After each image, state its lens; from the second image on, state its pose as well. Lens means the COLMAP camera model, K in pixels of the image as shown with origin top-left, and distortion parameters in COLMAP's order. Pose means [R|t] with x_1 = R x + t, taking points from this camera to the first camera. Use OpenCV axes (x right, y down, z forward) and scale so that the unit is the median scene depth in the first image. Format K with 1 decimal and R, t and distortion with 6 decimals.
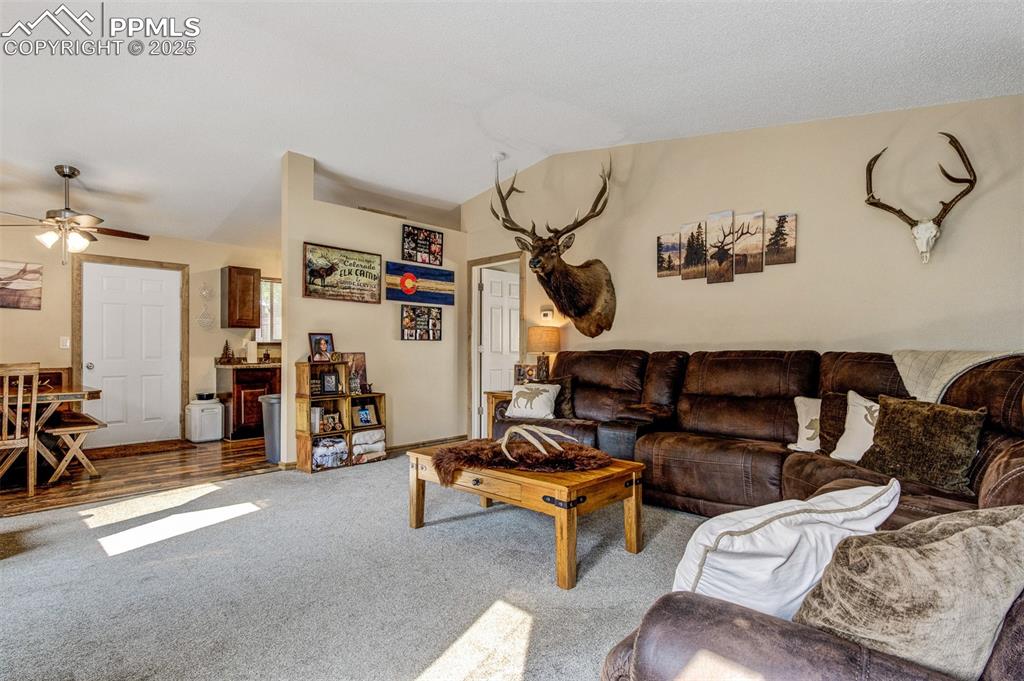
lens RADIAL K [[525.6, 0, 509.7], [0, 525.6, 345.3], [0, 0, 1]] dist [-0.014031, 0.000864]
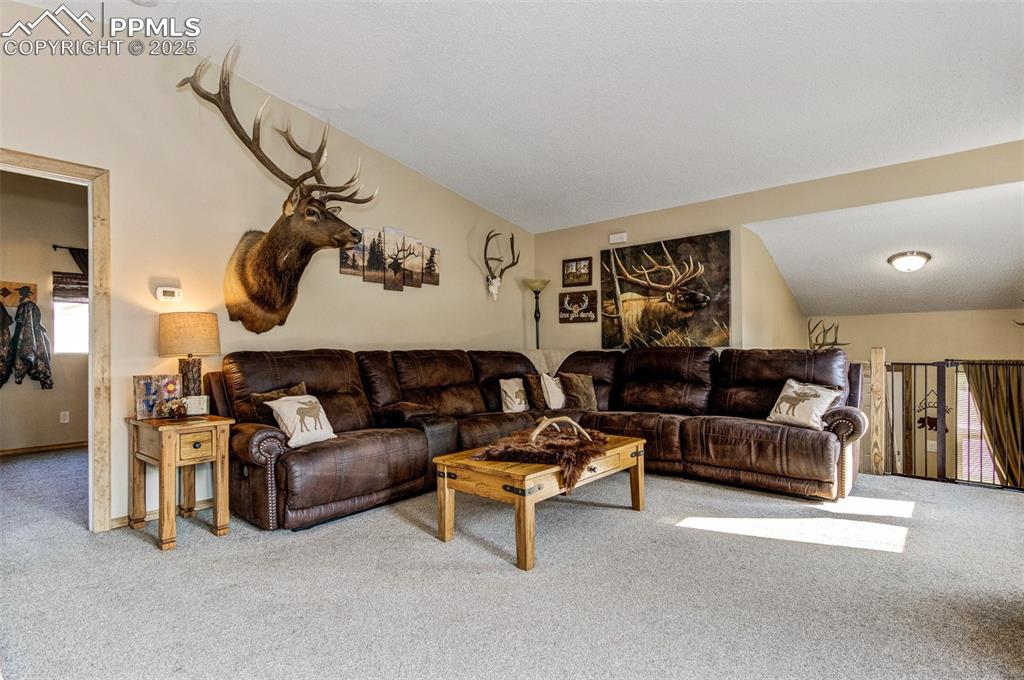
lens RADIAL K [[525.6, 0, 507.6], [0, 525.6, 343.5], [0, 0, 1]] dist [-0.014031, 0.000864]
pose [[-0.085178, 0.017828, 0.996206, -0.744179], [-0.001666, 0.999836, -0.018035, 0.015158], [-0.996364, -0.003196, -0.085134, 0.845100]]
